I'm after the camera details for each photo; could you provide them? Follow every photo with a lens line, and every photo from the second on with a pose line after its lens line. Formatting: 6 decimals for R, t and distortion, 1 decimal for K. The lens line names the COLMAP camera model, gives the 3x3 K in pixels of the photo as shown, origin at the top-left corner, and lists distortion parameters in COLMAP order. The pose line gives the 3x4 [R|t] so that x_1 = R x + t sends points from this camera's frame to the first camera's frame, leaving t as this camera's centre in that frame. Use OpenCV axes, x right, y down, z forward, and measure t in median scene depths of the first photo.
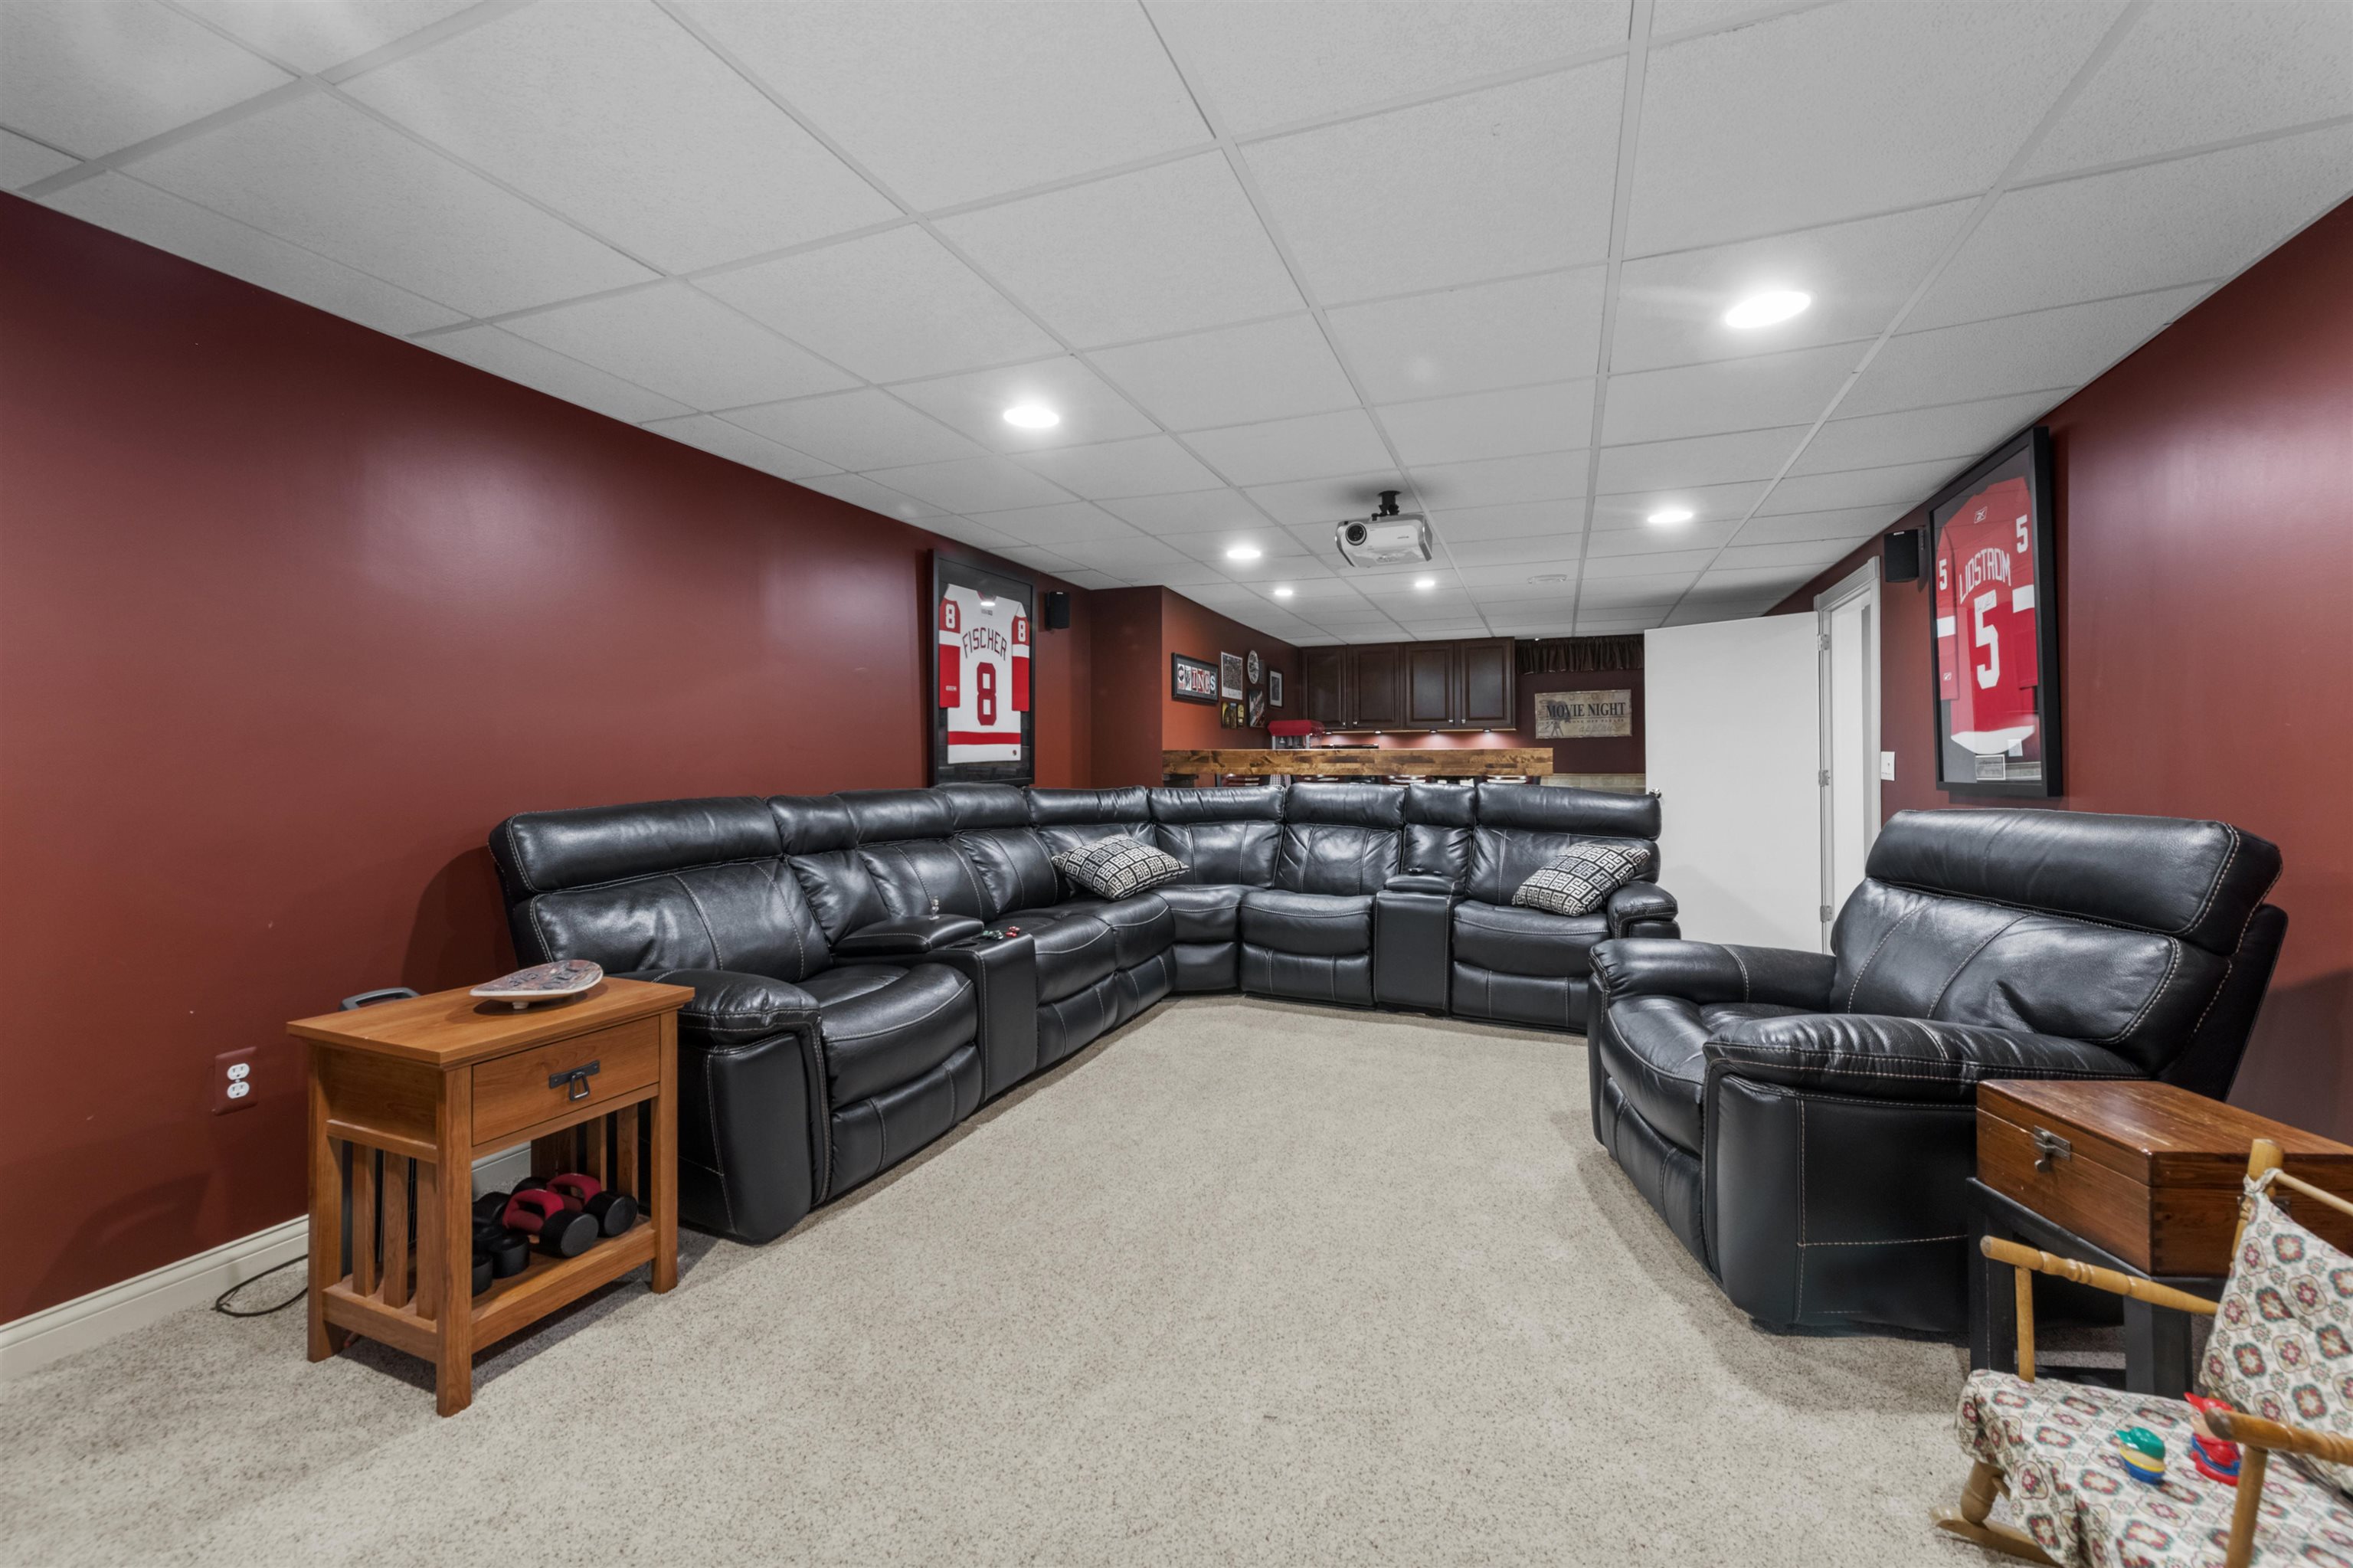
lens RADIAL K [[937.9, 0, 1175.8], [0, 937.9, 754.7], [0, 0, 1]] dist [-0.000064, -0.000031]
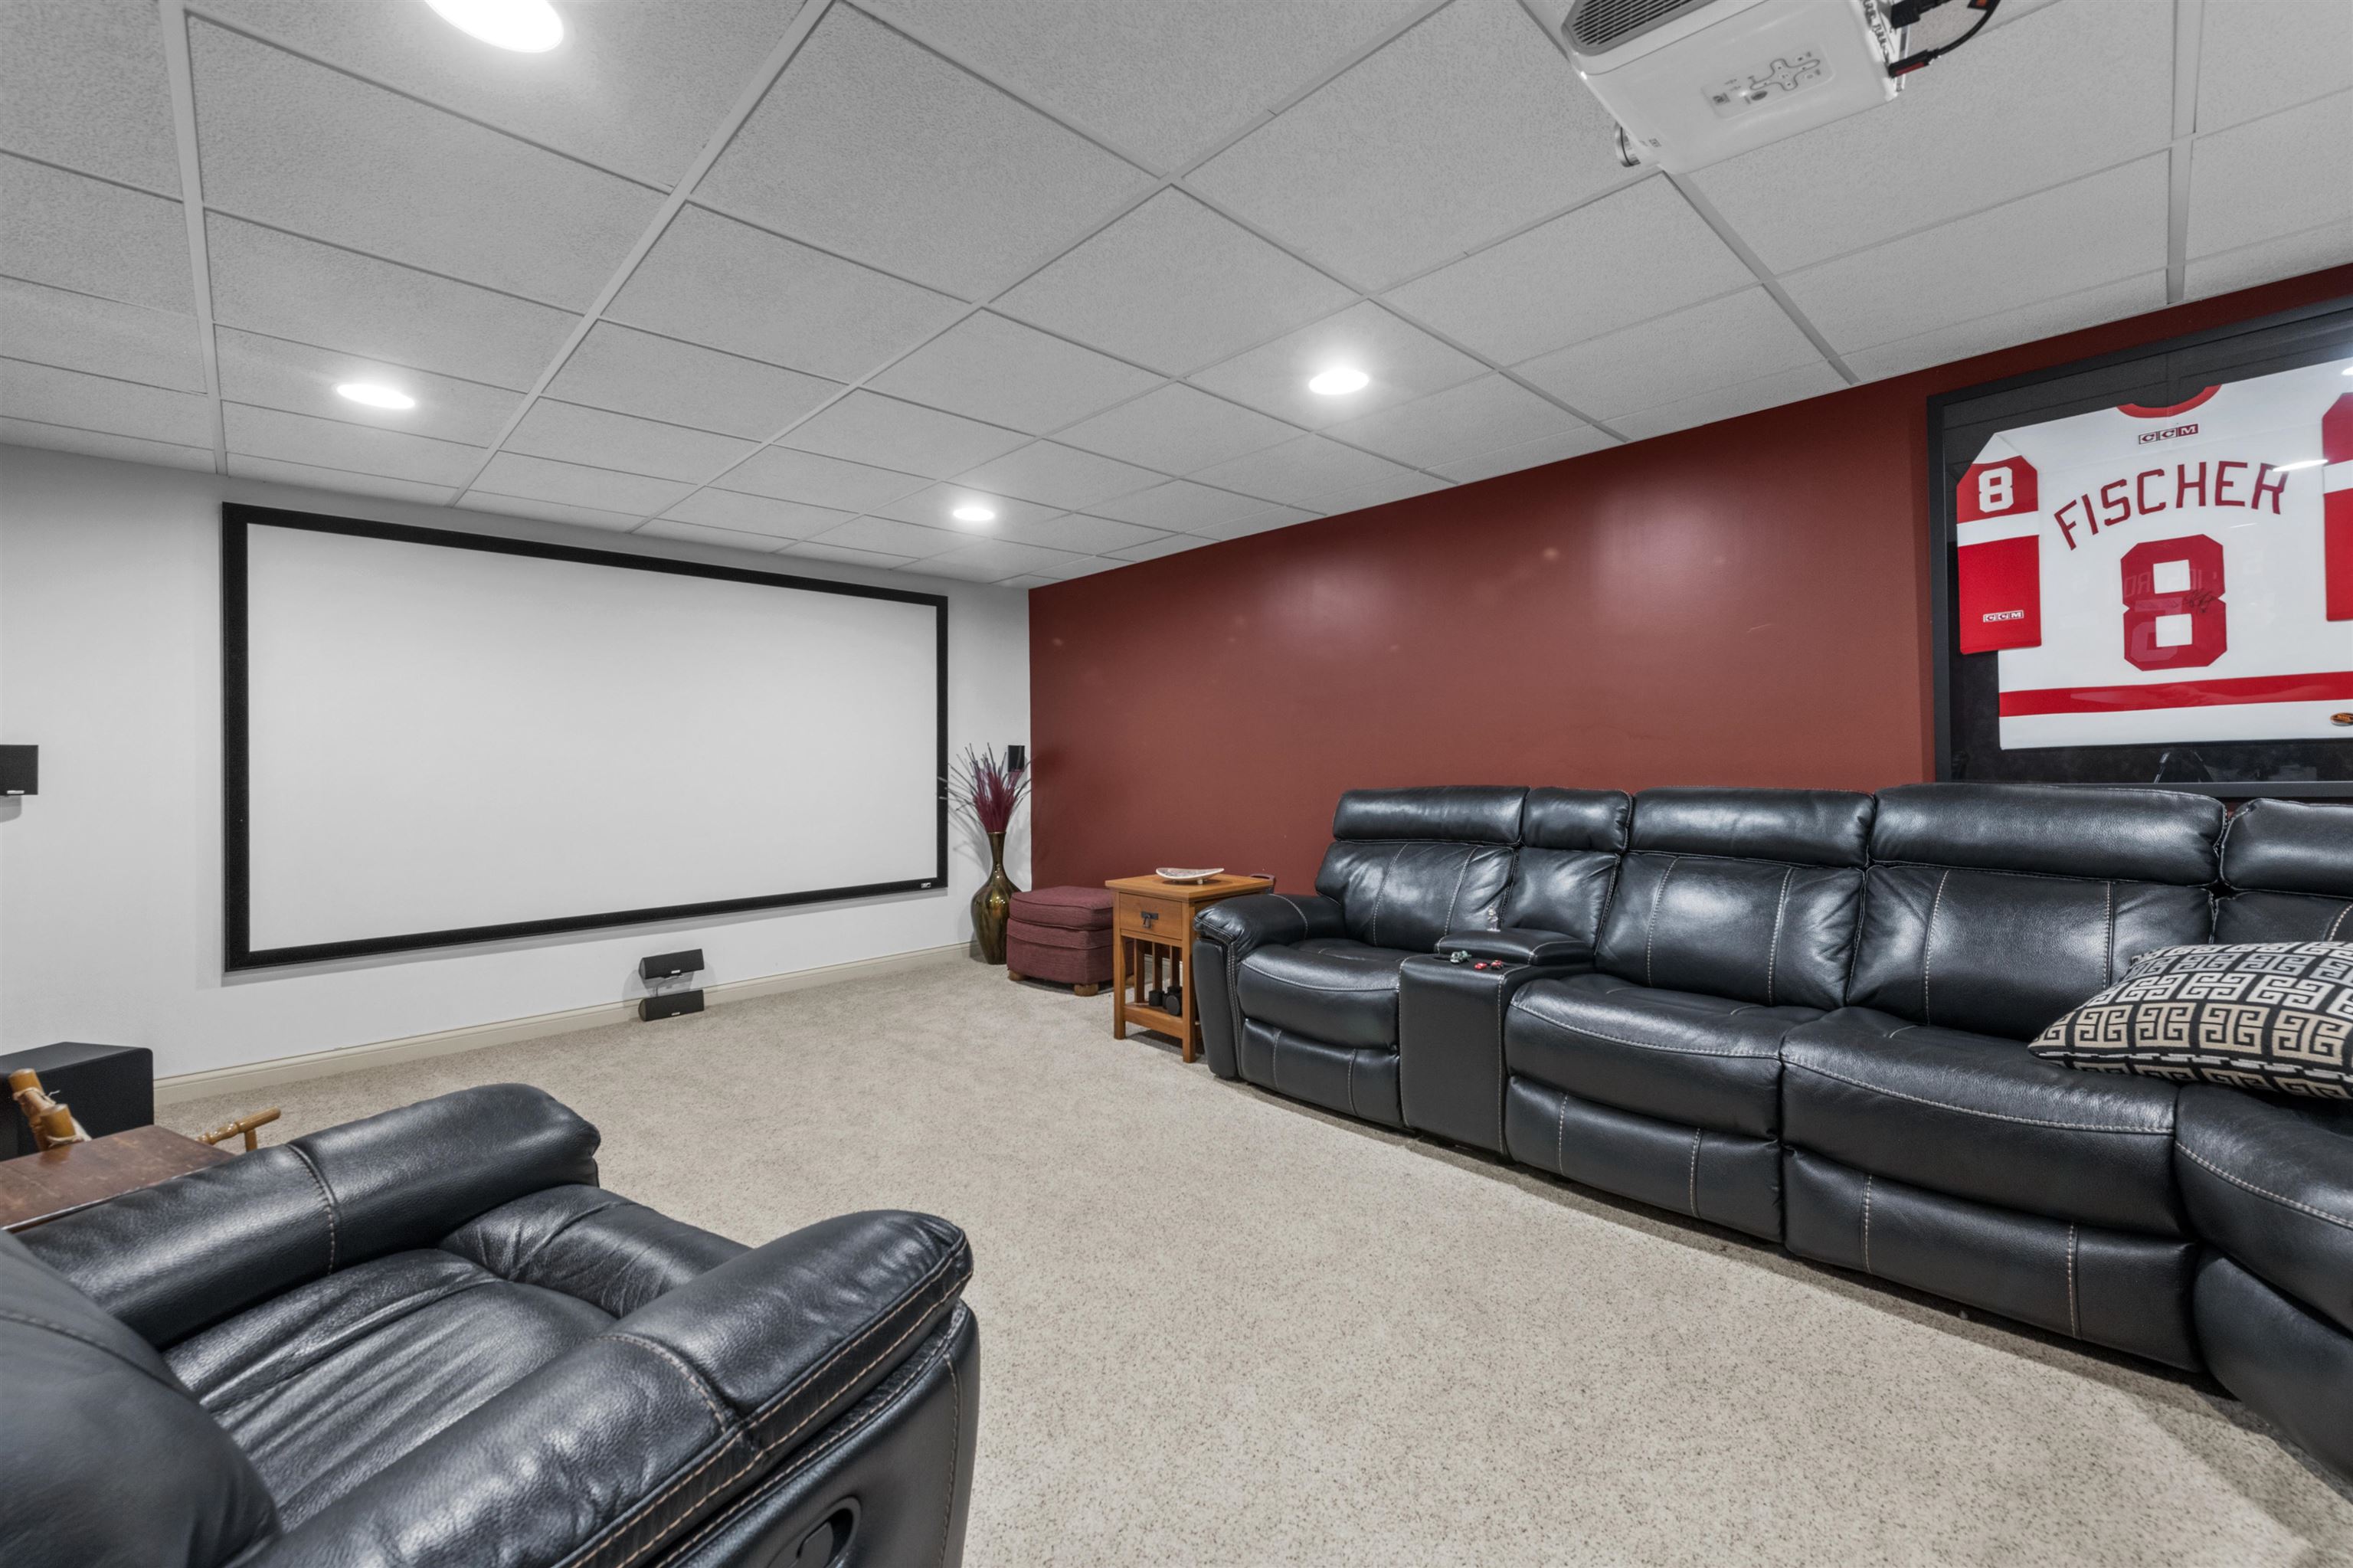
lens RADIAL K [[937.9, 0, 1175.8], [0, 937.9, 754.7], [0, 0, 1]] dist [-0.000064, -0.000031]
pose [[-0.407260, -0.000491, -0.913312, 0.477013], [0.019420, 0.999769, -0.009197, 0.007977], [0.913106, -0.021482, -0.407157, 0.772135]]
